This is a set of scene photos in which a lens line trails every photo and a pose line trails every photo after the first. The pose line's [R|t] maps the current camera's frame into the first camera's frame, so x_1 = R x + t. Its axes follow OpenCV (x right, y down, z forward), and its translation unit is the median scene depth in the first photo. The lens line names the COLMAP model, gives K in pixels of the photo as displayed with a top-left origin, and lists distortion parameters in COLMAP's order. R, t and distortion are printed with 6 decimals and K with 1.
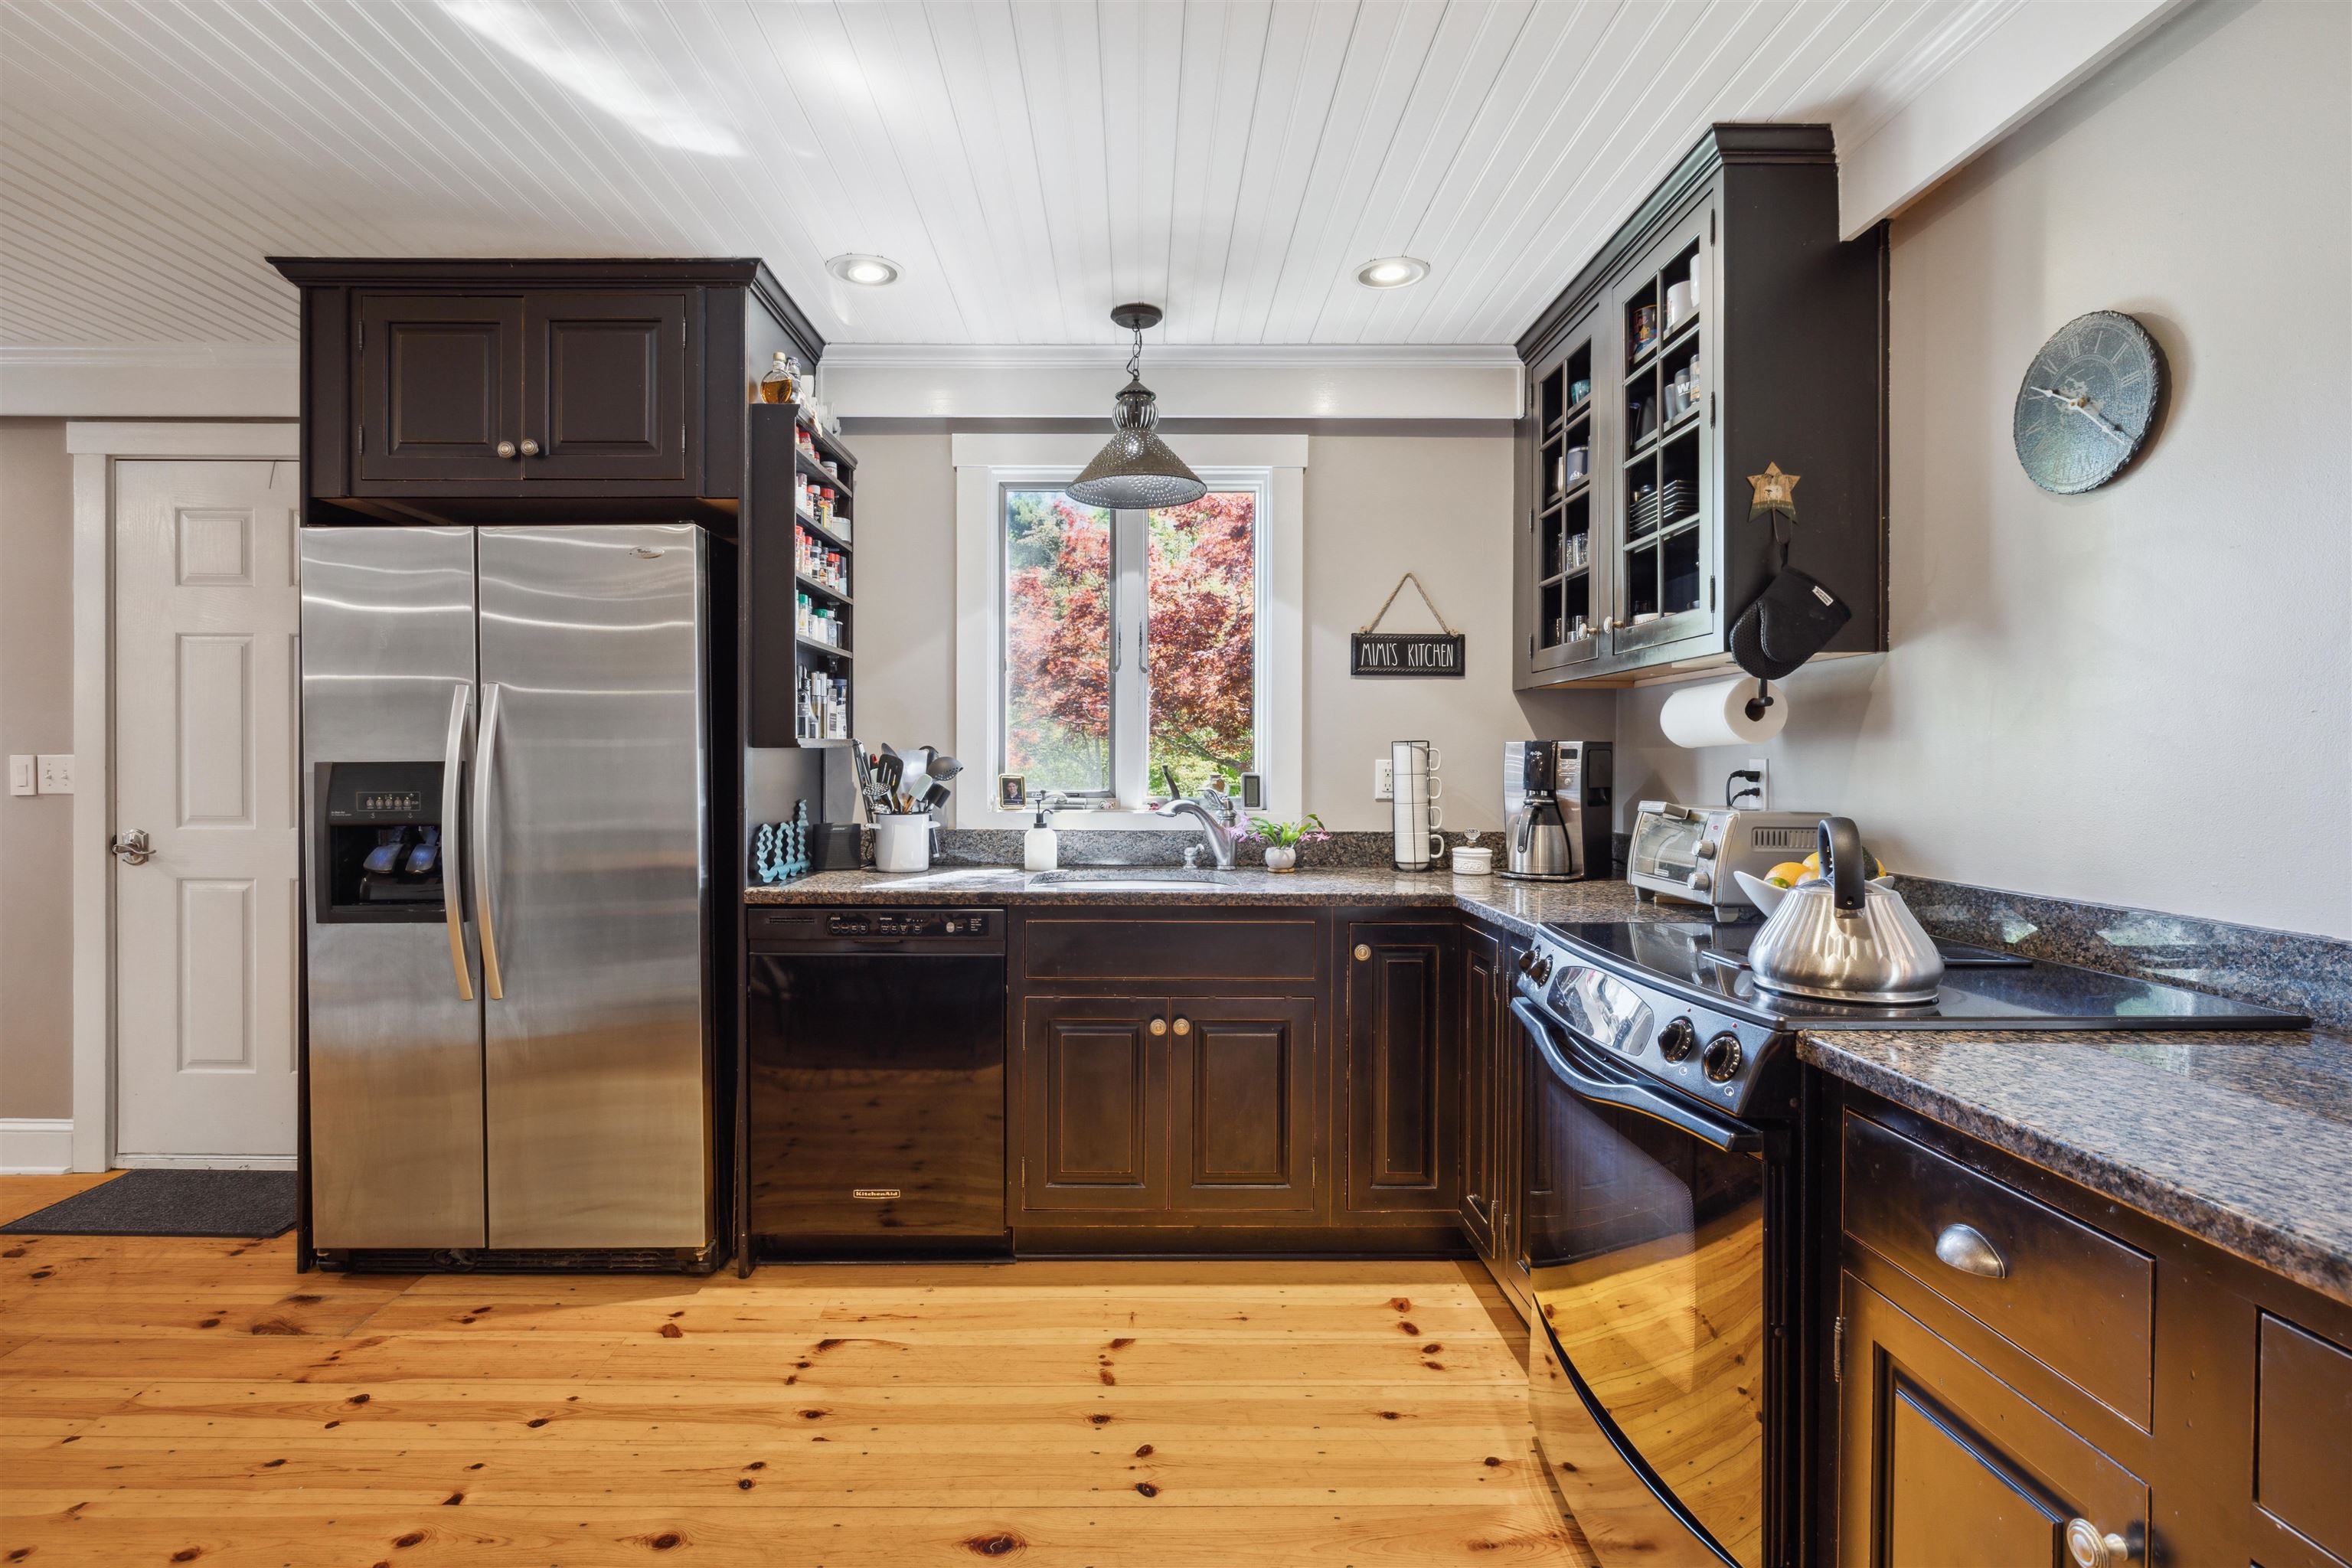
lens RADIAL K [[1142.6, 0, 1171.0], [0, 1142.6, 775.7], [0, 0, 1]] dist [-0.005863, 0.002630]
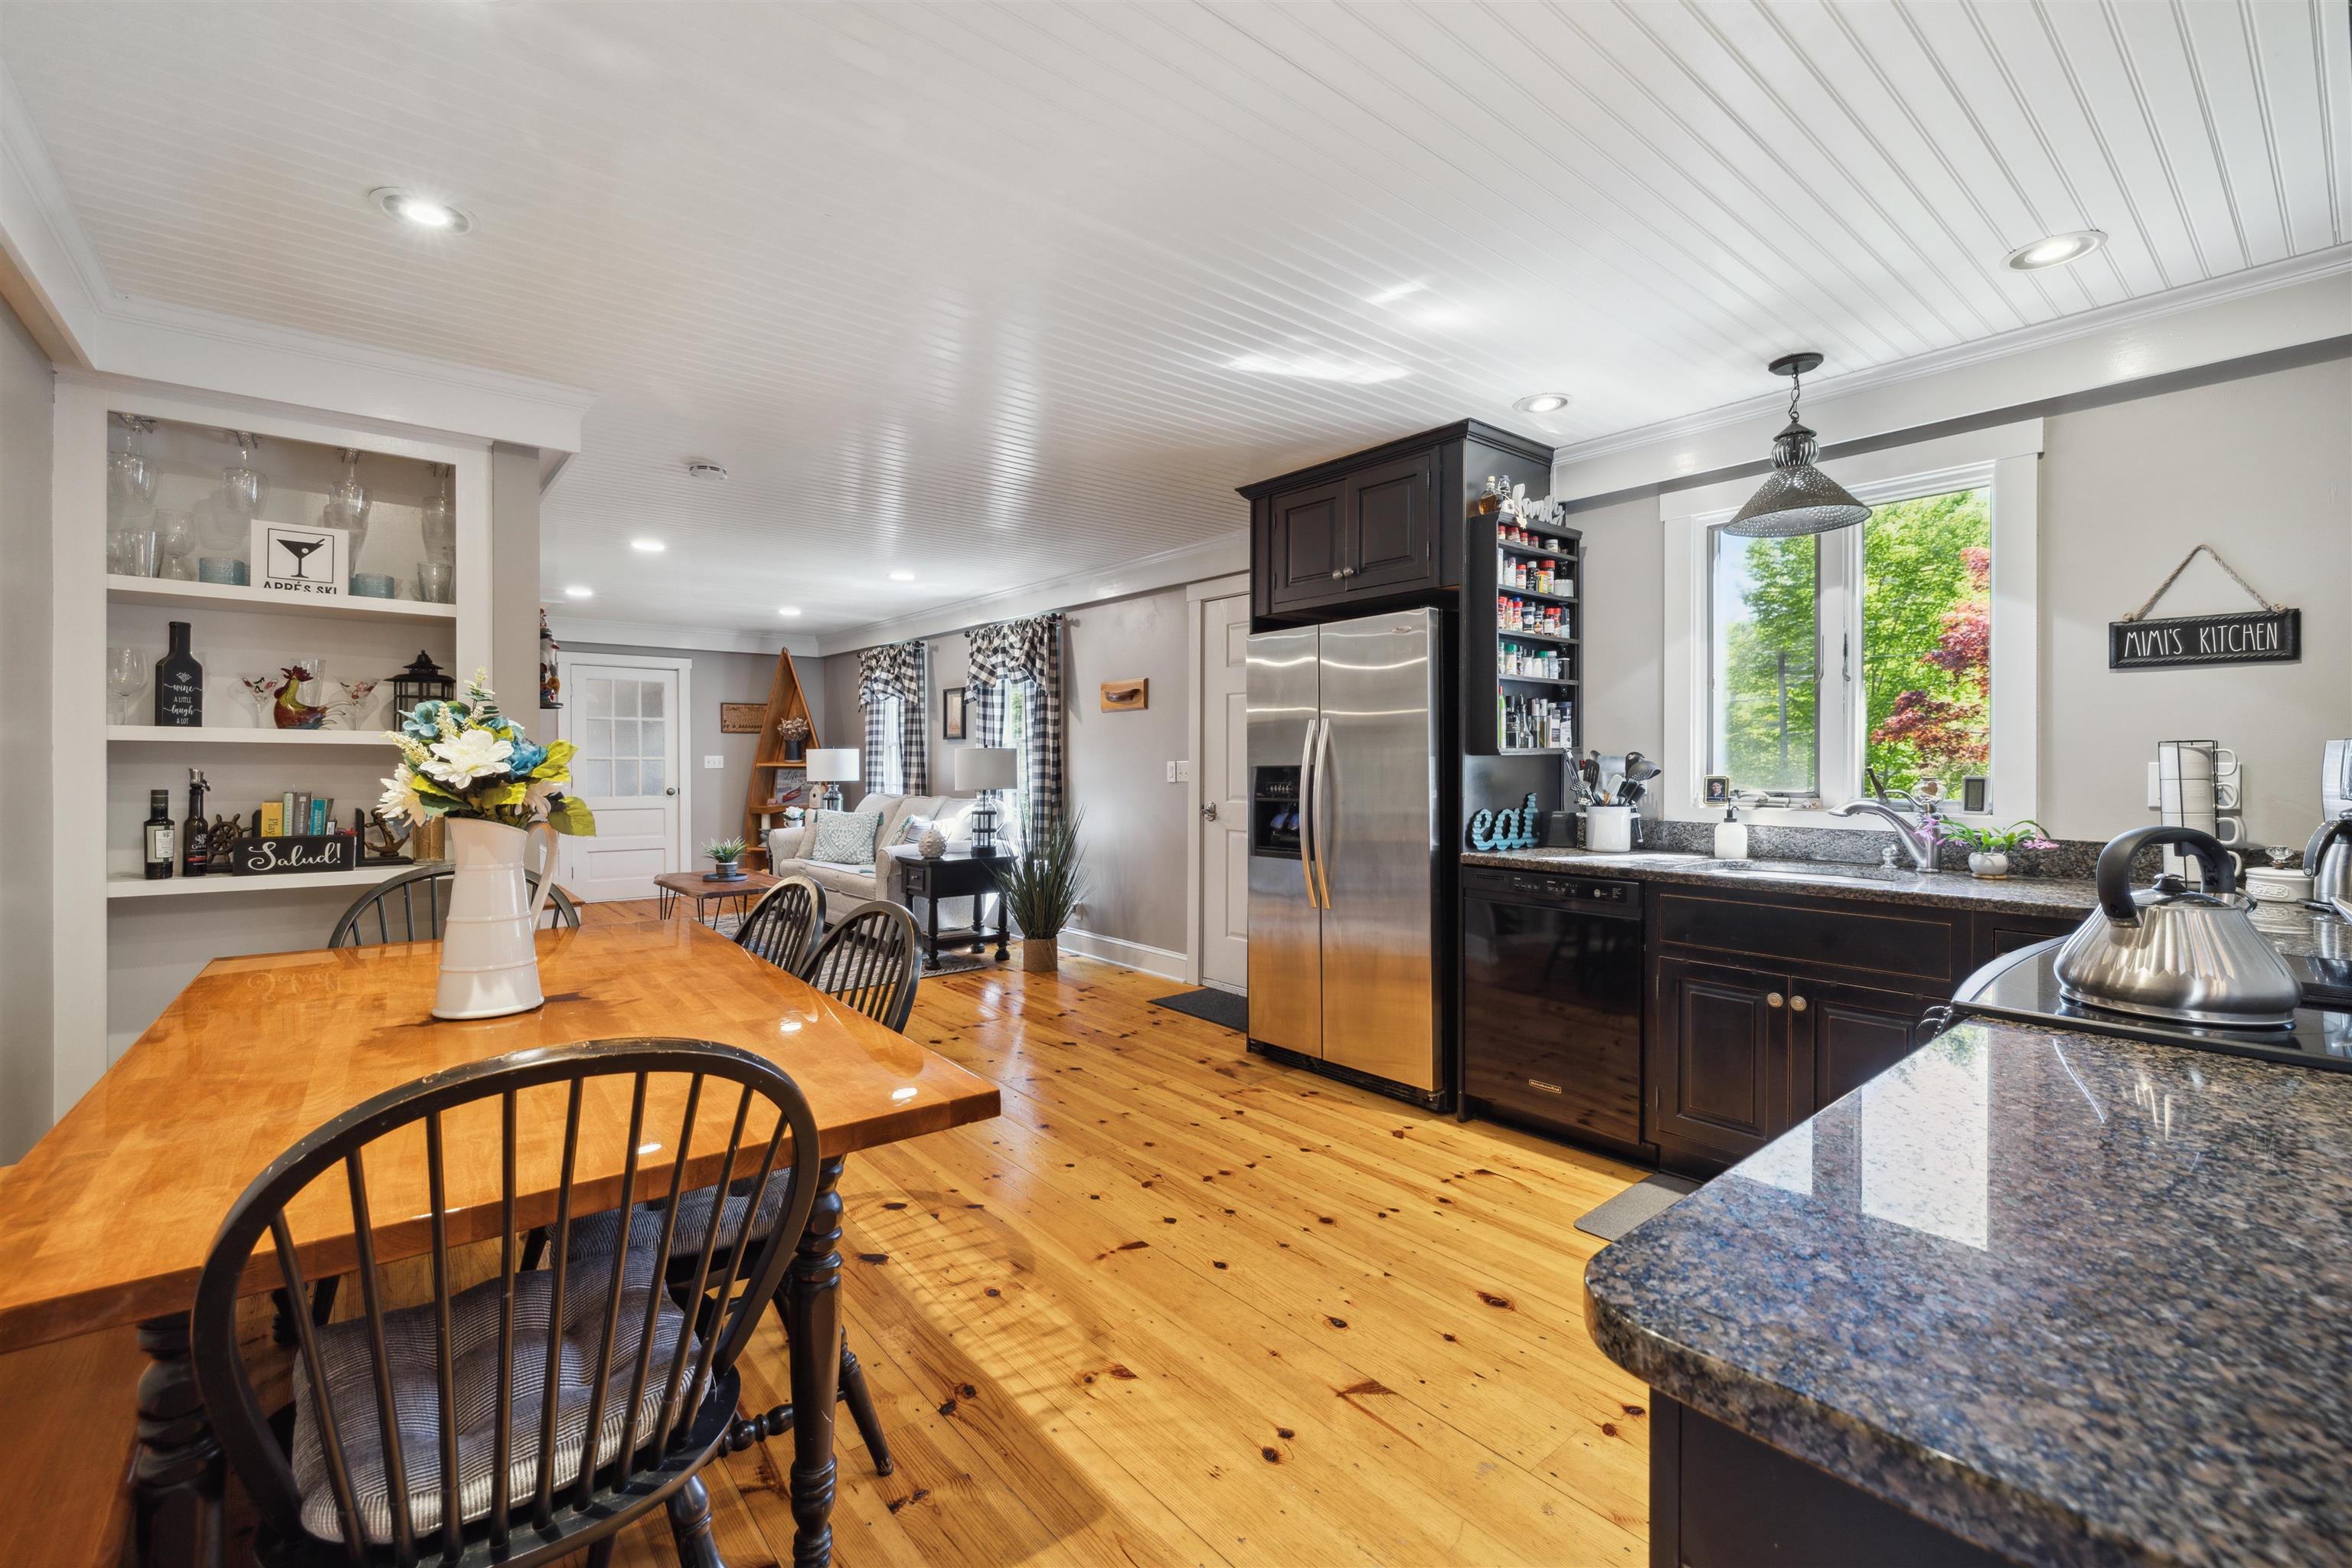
lens RADIAL K [[1002.9, 0, 1175.6], [0, 1002.9, 770.3], [0, 0, 1]] dist [0.000335, 0.000416]
pose [[0.637942, 0.003691, -0.770075, 0.355639], [-0.007823, 0.999968, -0.001689, -0.000714], [0.770044, 0.007102, 0.637951, -0.088632]]
